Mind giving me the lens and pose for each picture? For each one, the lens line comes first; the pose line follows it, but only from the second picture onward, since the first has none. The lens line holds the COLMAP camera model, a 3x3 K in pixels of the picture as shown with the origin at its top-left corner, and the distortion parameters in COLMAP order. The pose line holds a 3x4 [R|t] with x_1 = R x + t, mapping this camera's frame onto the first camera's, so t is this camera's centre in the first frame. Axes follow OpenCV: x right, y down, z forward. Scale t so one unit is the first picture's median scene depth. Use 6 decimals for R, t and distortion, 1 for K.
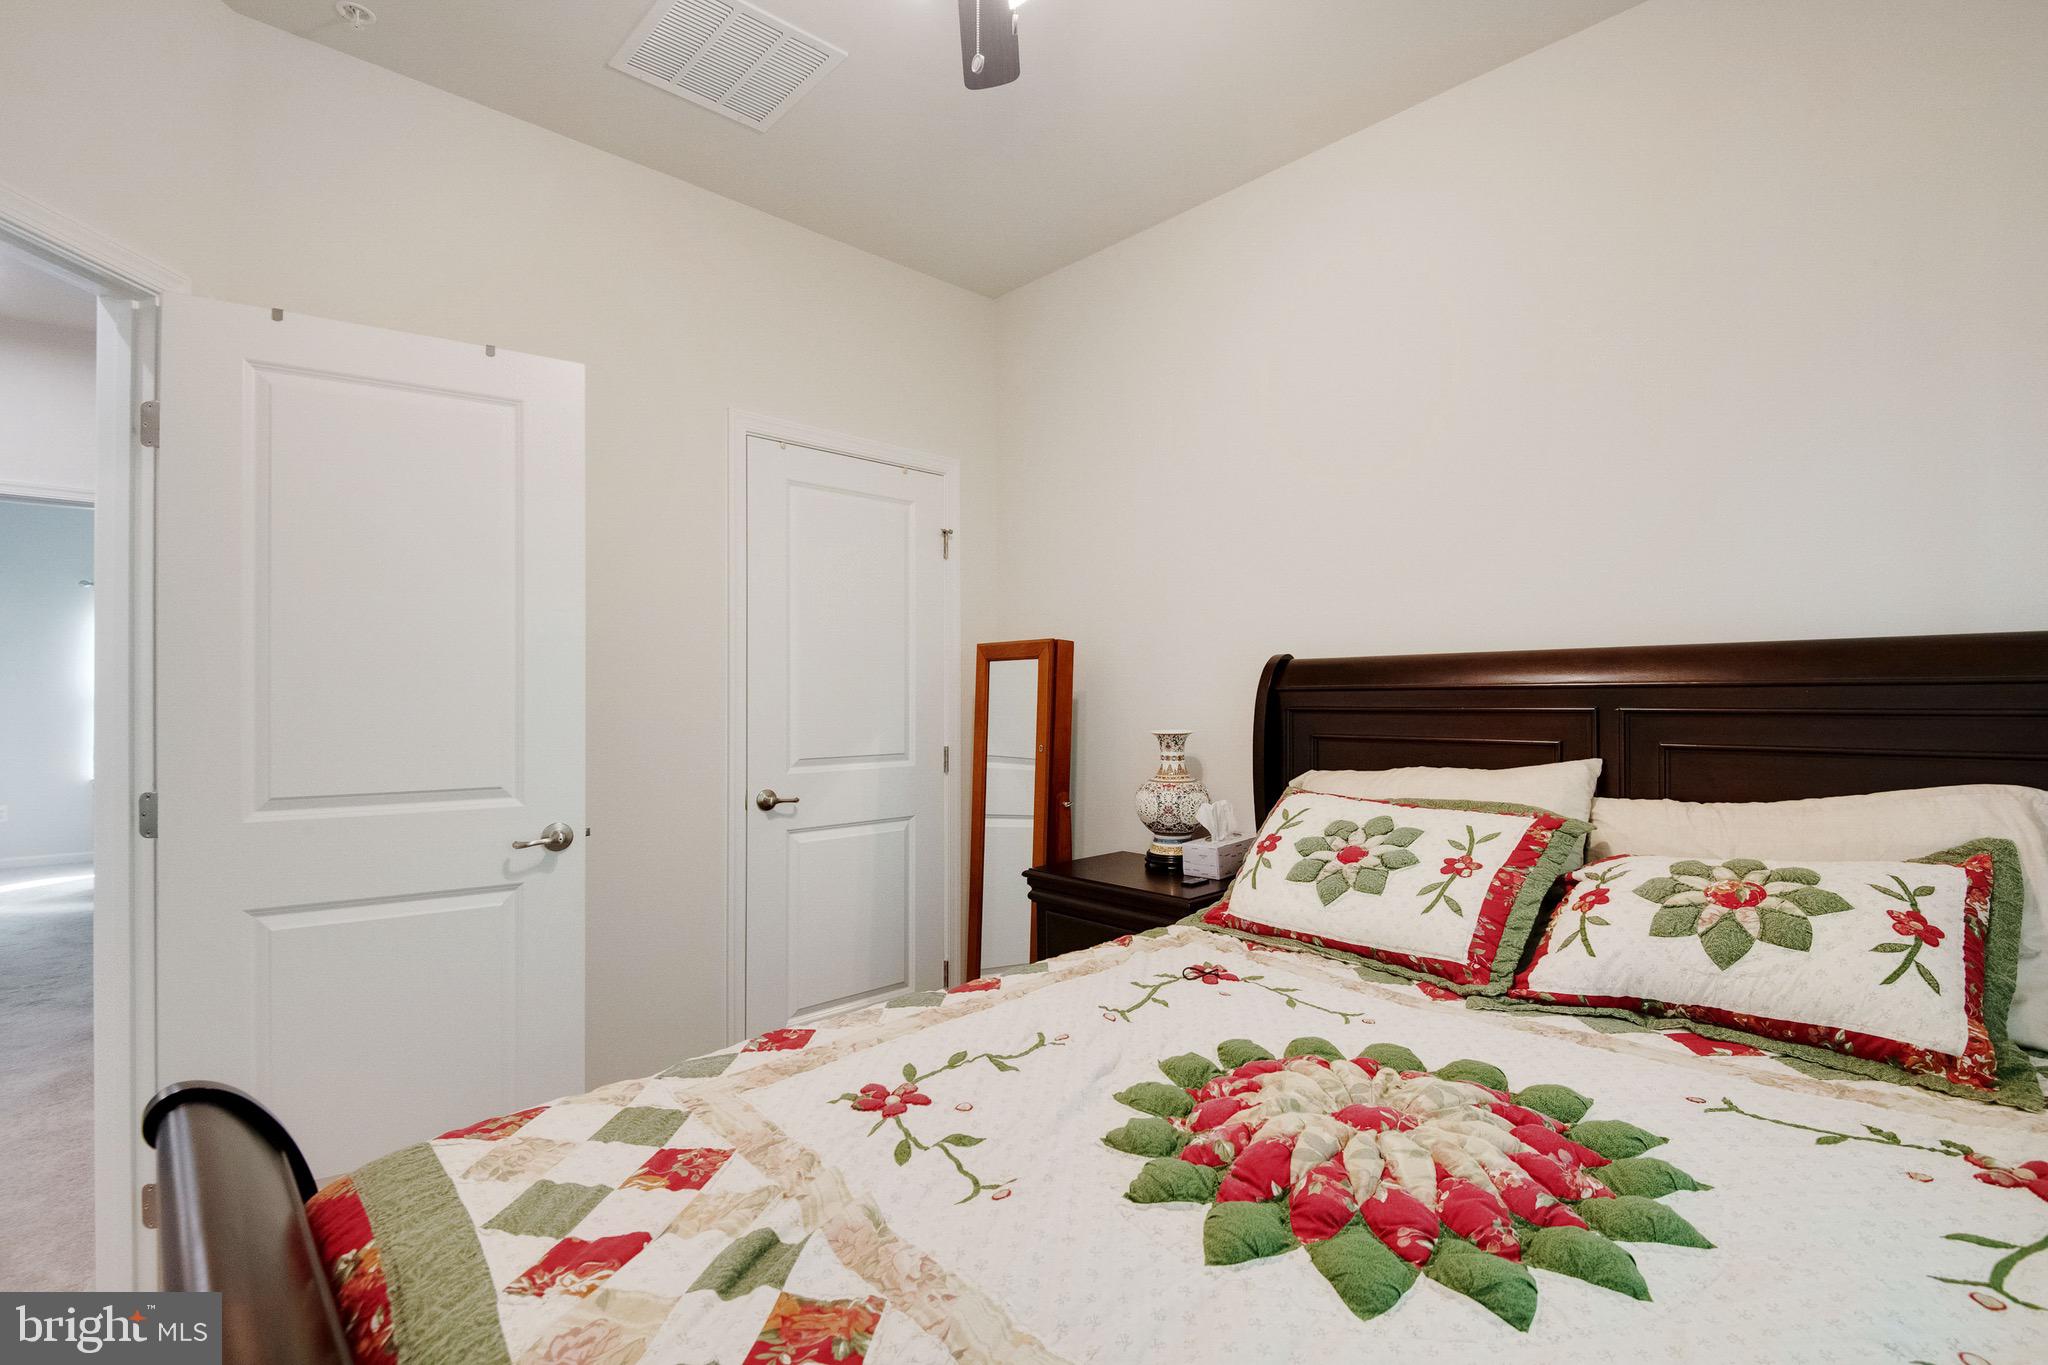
lens RADIAL K [[945.0, 0, 1024.0], [0, 945.0, 682.5], [0, 0, 1]] dist [0.048740, -0.022509]
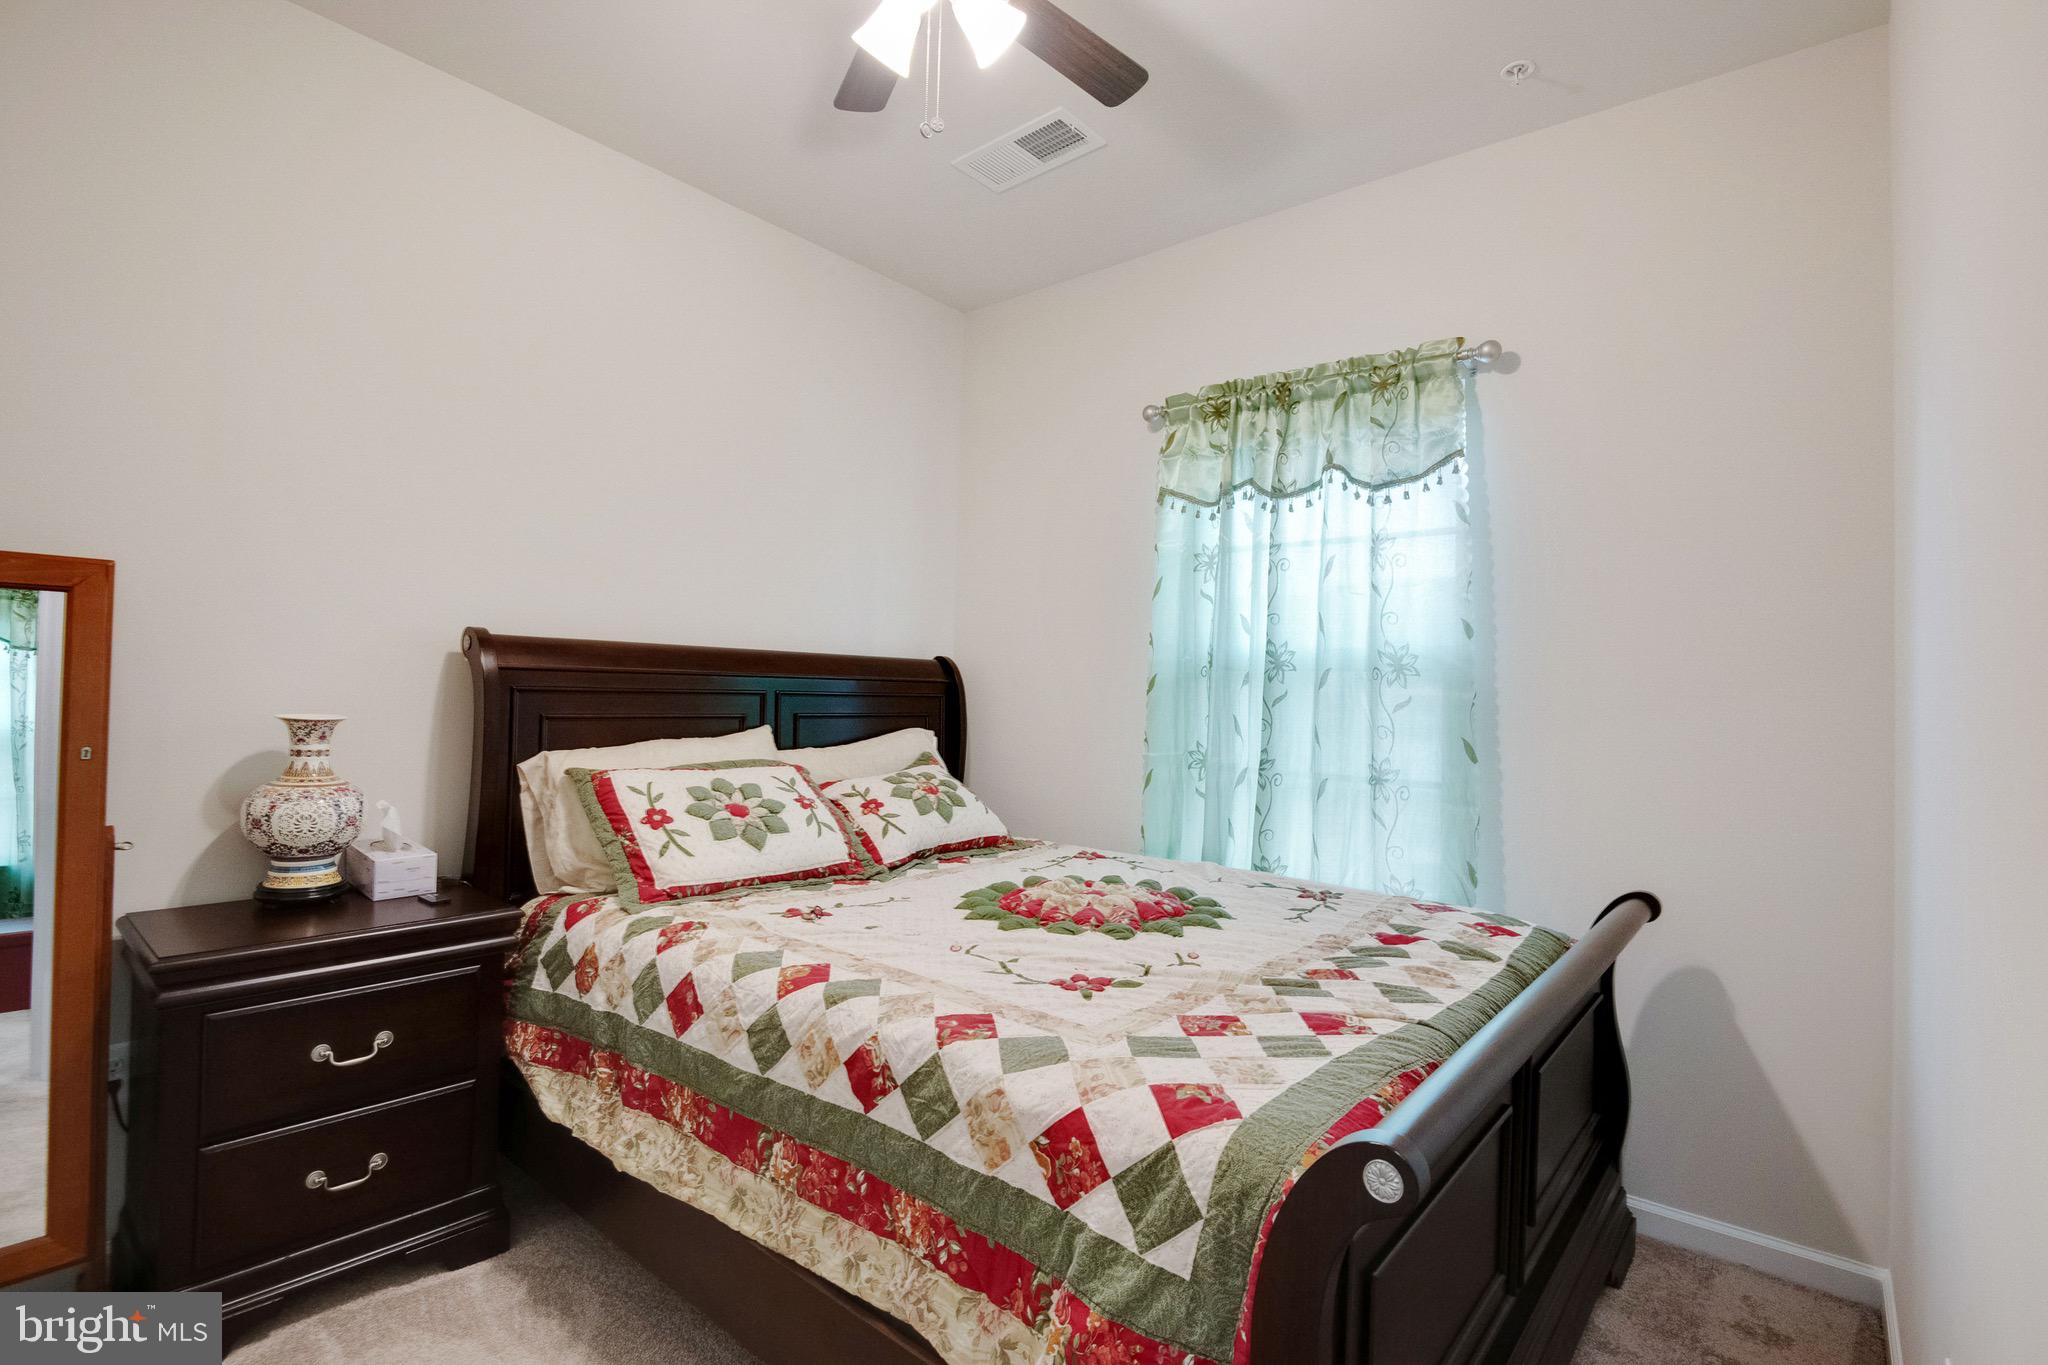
lens RADIAL K [[974.1, 0, 1012.4], [0, 974.1, 700.4], [0, 0, 1]] dist [0.022901, -0.024741]
pose [[-0.137892, -0.000035, 0.990447, -1.012749], [-0.039589, 0.999201, -0.005476, 0.034519], [-0.989656, -0.039965, -0.137783, 0.887253]]
